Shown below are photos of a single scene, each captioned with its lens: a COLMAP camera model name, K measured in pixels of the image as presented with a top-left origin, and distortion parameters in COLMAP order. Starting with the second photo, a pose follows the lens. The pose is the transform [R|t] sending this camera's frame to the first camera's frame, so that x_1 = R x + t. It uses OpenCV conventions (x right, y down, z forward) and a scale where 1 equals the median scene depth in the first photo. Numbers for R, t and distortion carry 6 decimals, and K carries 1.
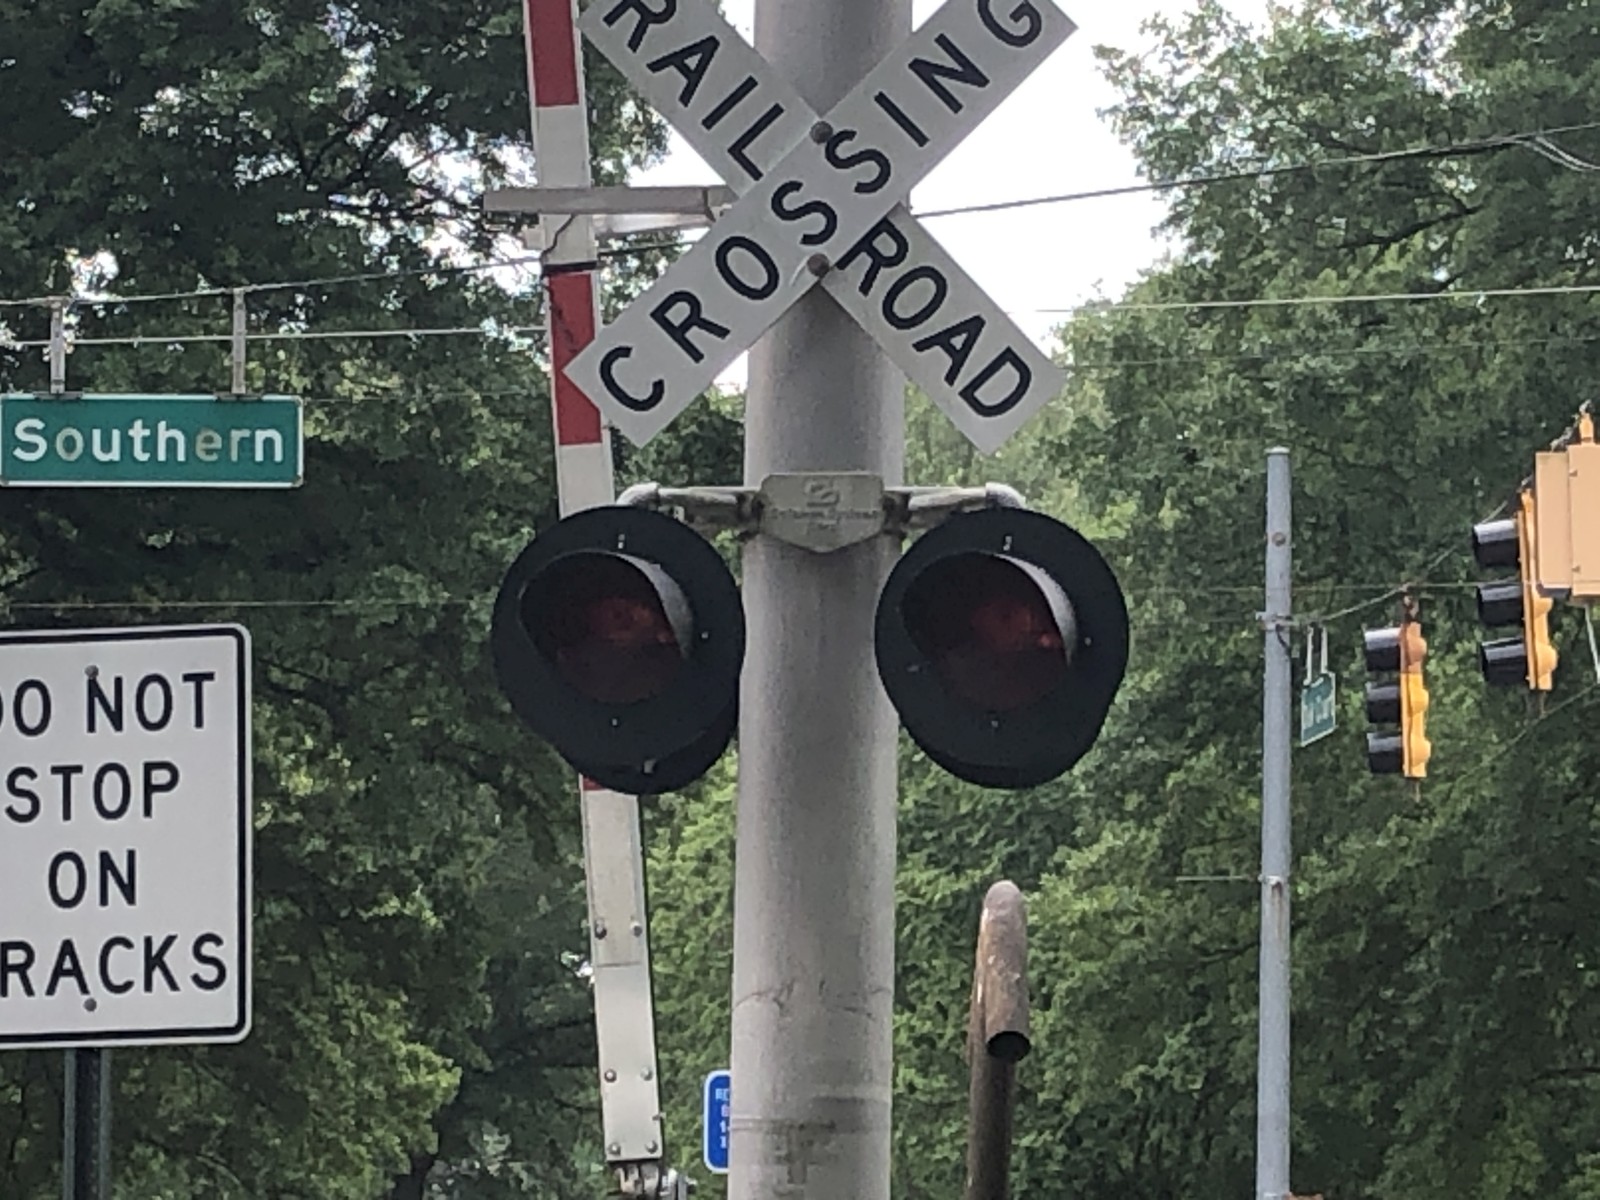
lens RADIAL K [[6479.4, 0, 800.0], [0, 6479.4, 600.0], [0, 0, 1]] dist [0.344885, -2.938401]
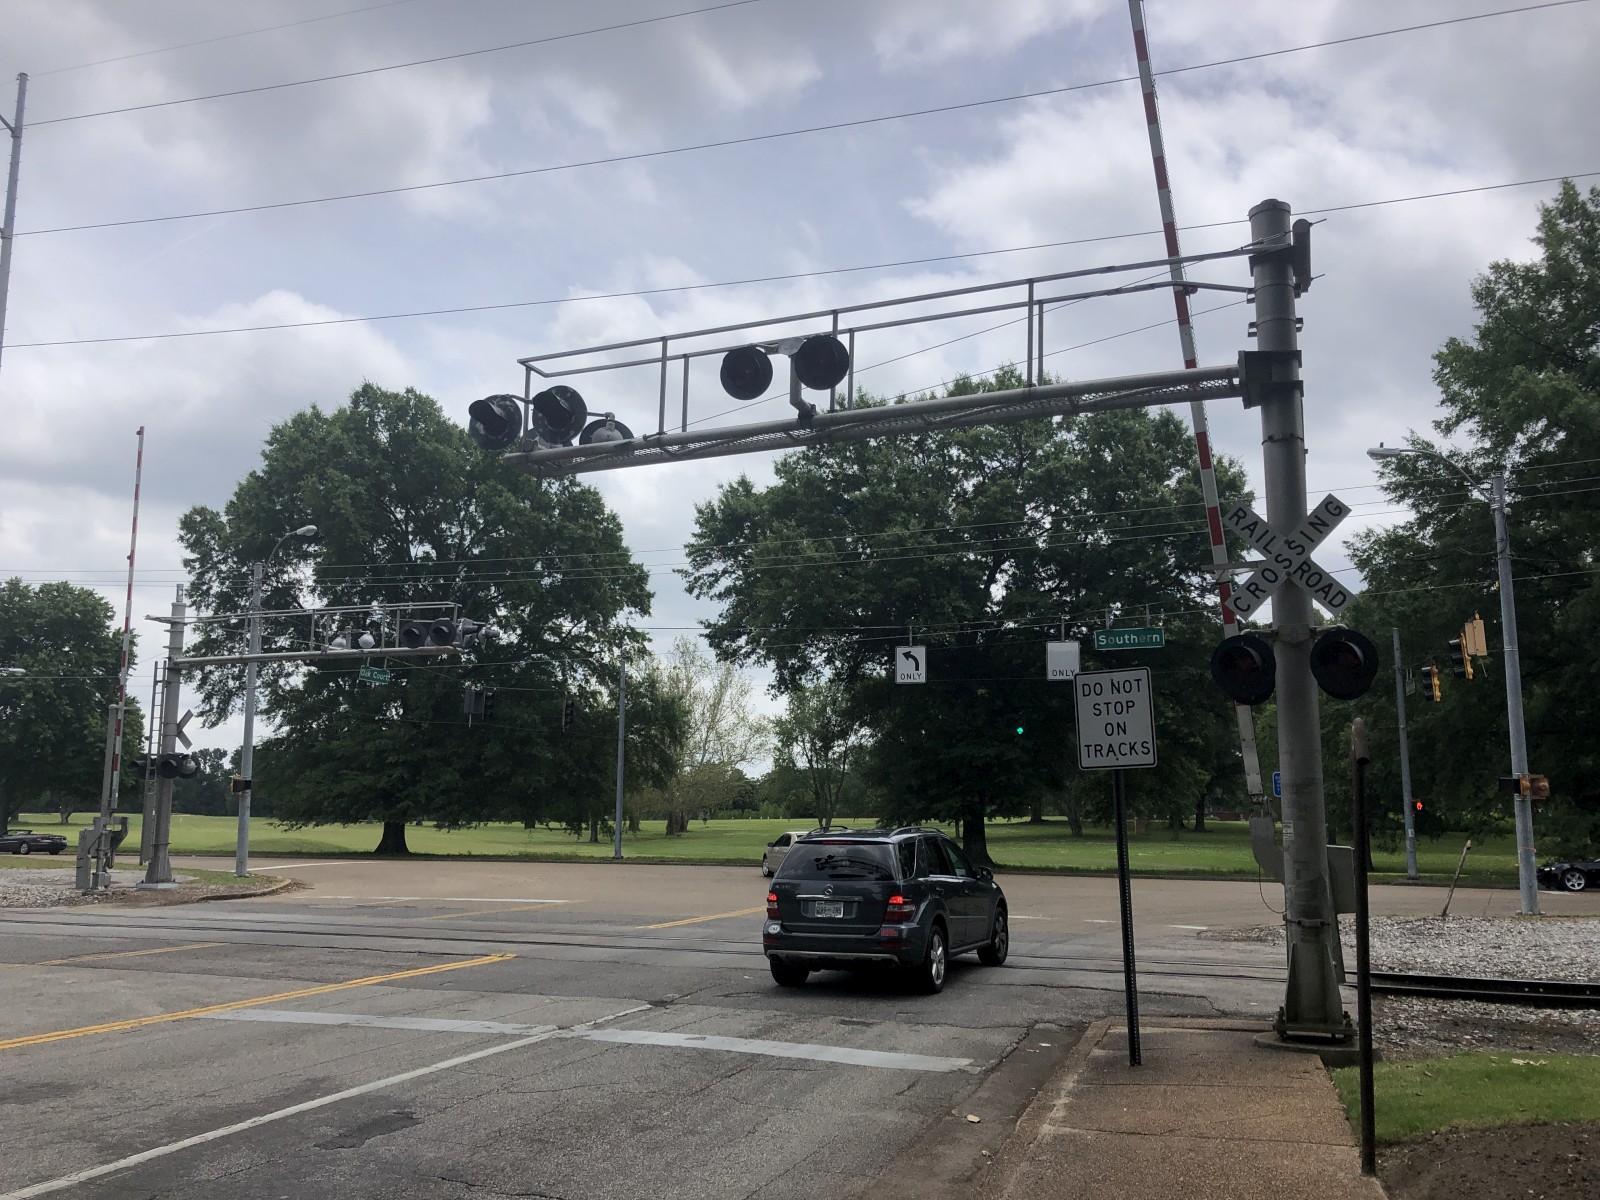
lens RADIAL K [[1307.3, 0, 800.0], [0, 1307.3, 600.0], [0, 0, 1]] dist [0.025580, -0.009508]
pose [[0.938178, -0.069339, -0.339137, -0.001834], [0.047693, 0.996281, -0.071761, 0.002779], [0.342852, 0.051150, 0.937996, 0.033786]]
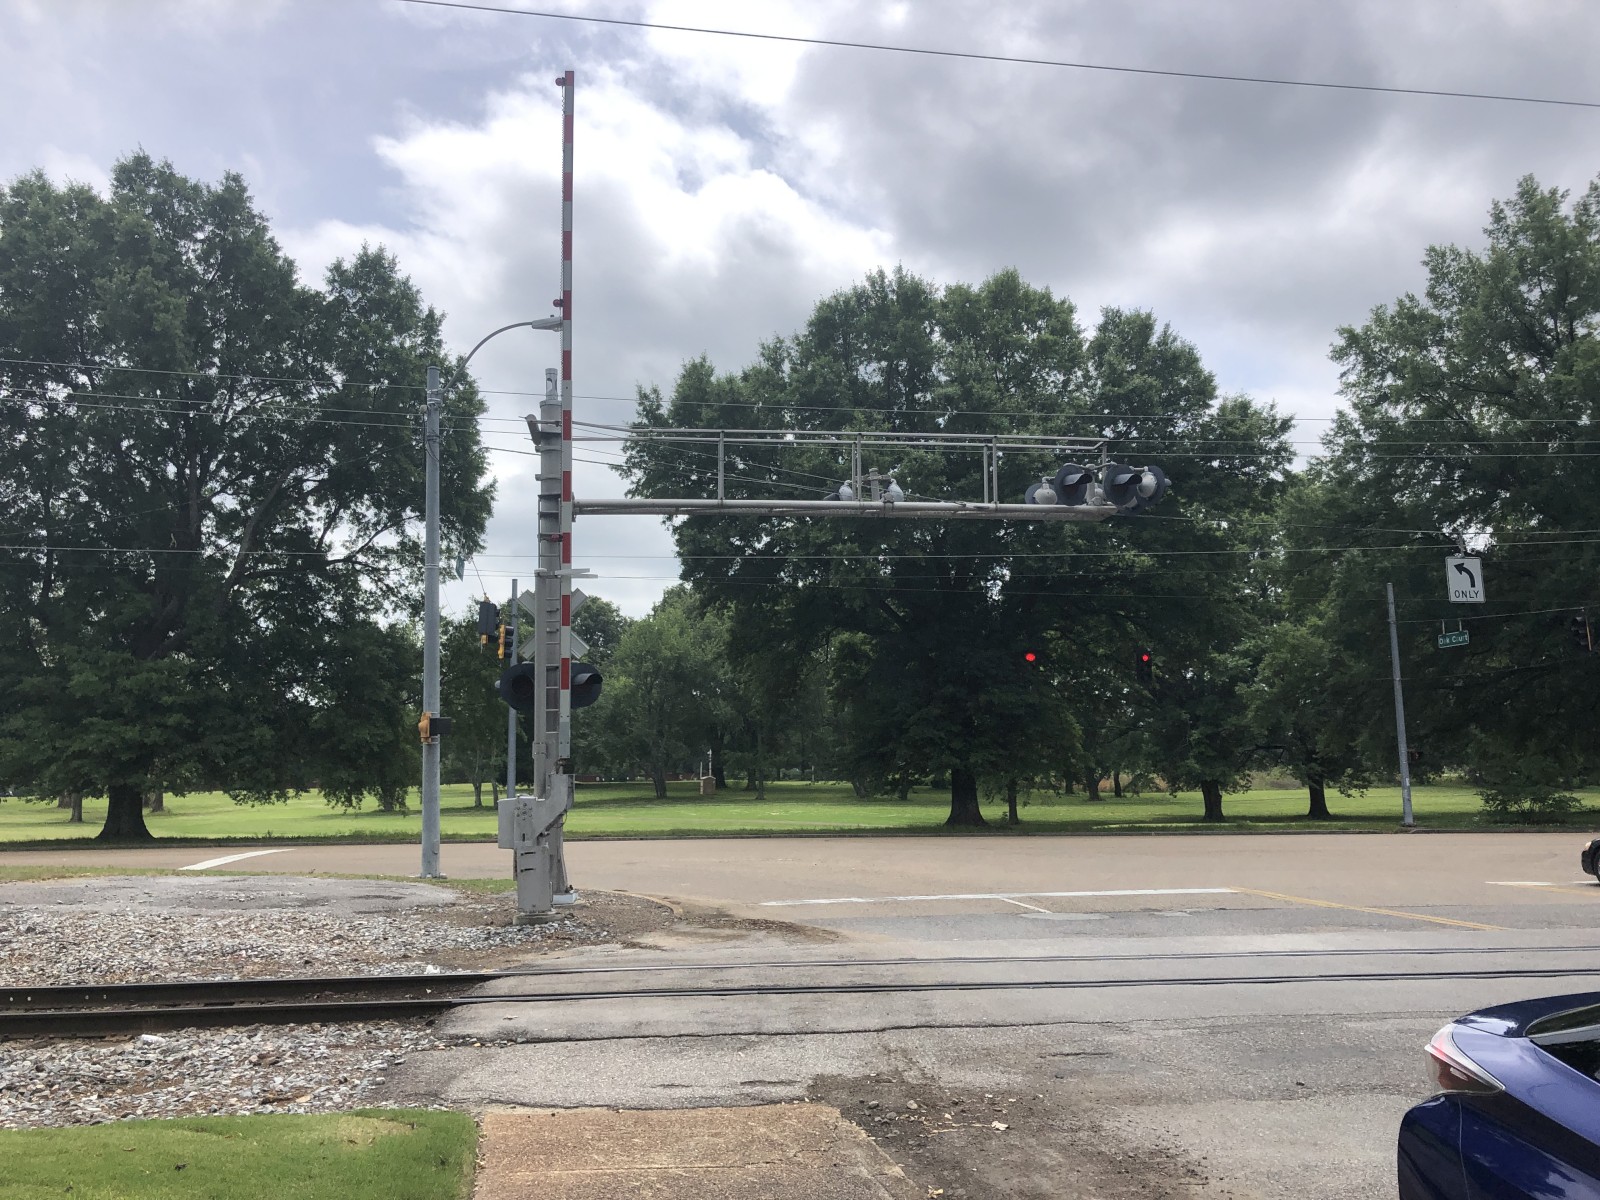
lens RADIAL K [[1254.0, 0, 800.0], [0, 1254.0, 600.0], [0, 0, 1]] dist [0.008873, -0.000299]
pose [[0.989285, -0.006123, 0.145867, -0.491652], [0.012051, 0.999135, -0.039795, 0.015586], [-0.145497, 0.041127, 0.988504, 0.188251]]
